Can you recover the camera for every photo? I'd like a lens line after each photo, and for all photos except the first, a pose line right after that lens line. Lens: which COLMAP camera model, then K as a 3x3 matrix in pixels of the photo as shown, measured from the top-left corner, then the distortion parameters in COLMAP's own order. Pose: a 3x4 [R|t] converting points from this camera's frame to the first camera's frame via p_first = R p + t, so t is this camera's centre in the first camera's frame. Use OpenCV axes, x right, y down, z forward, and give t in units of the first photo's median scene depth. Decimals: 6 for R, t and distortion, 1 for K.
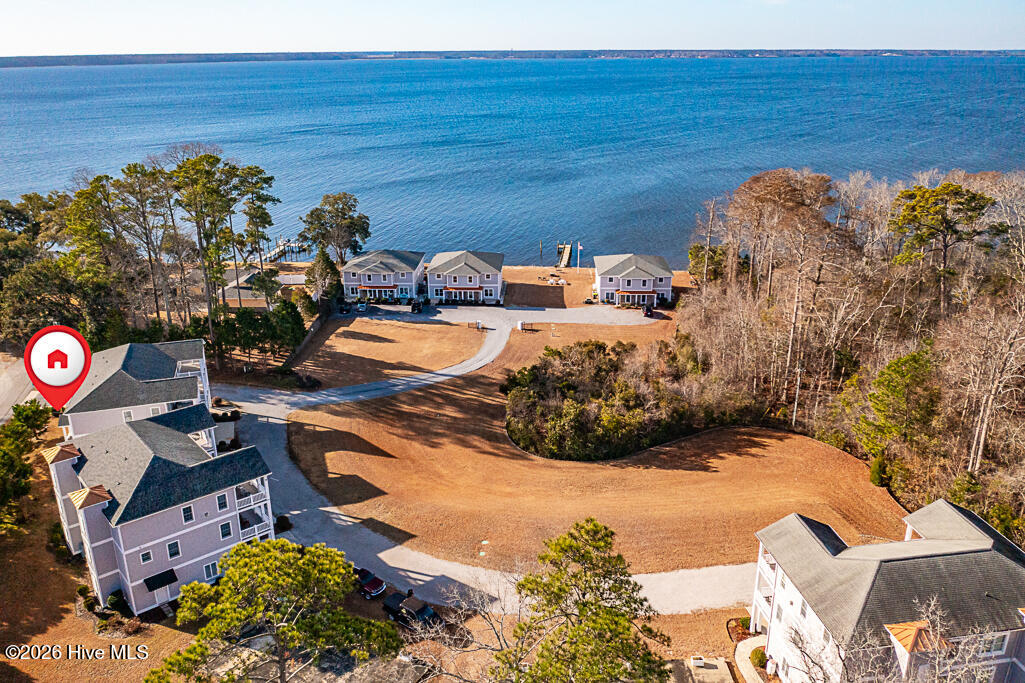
lens RADIAL K [[808.4, 0, 512.5], [0, 808.4, 341.5], [0, 0, 1]] dist [-0.025408, 0.000873]
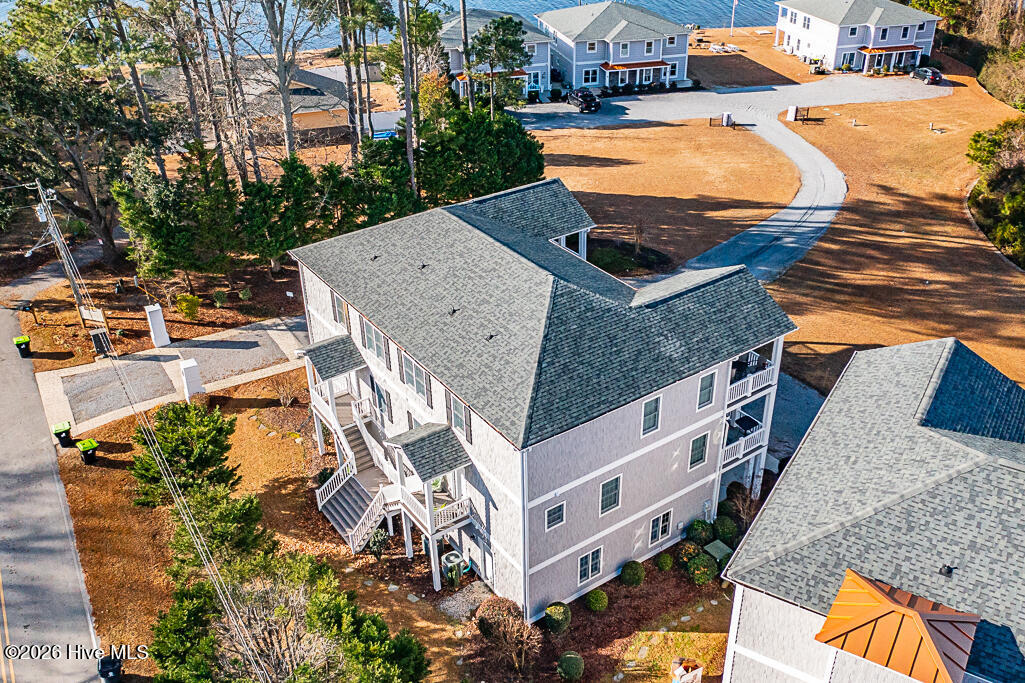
lens RADIAL K [[924.6, 0, 530.2], [0, 924.6, 354.4], [0, 0, 1]] dist [-0.020544, -0.005582]
pose [[0.949875, -0.165996, 0.264920, -0.375015], [0.112016, 0.971841, 0.207310, -0.010136], [-0.291872, -0.167244, 0.941722, 0.396782]]
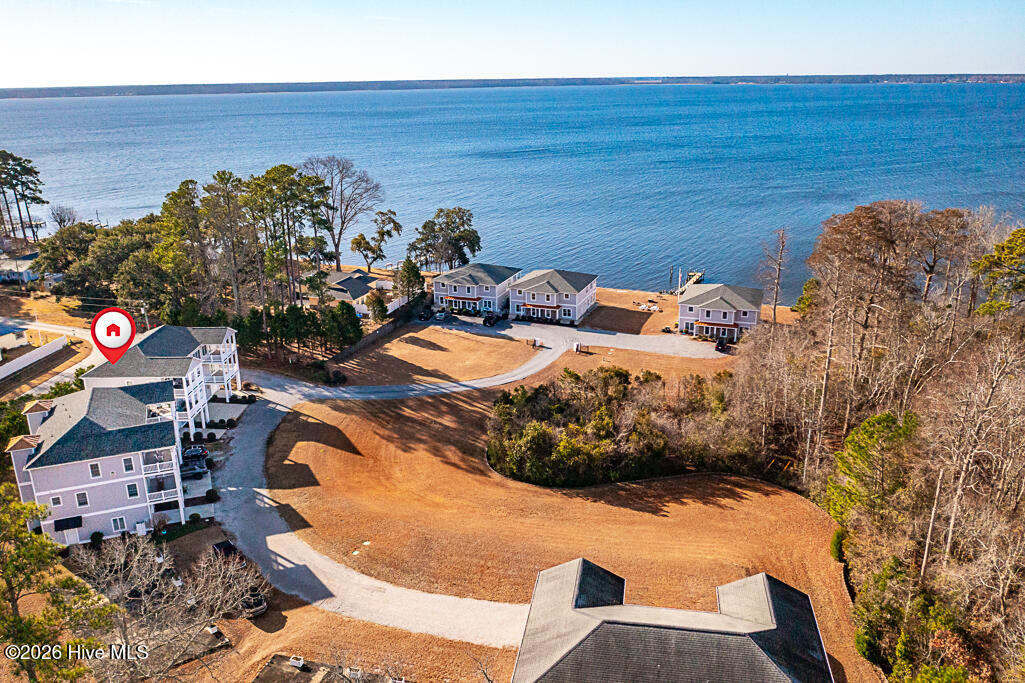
lens RADIAL K [[808.4, 0, 512.5], [0, 808.4, 341.5], [0, 0, 1]] dist [-0.025408, 0.000873]
pose [[0.948565, 0.090690, -0.303316, 0.233482], [-0.099371, 0.994962, -0.013278, -0.005609], [0.300584, 0.042736, 0.952797, 0.038508]]
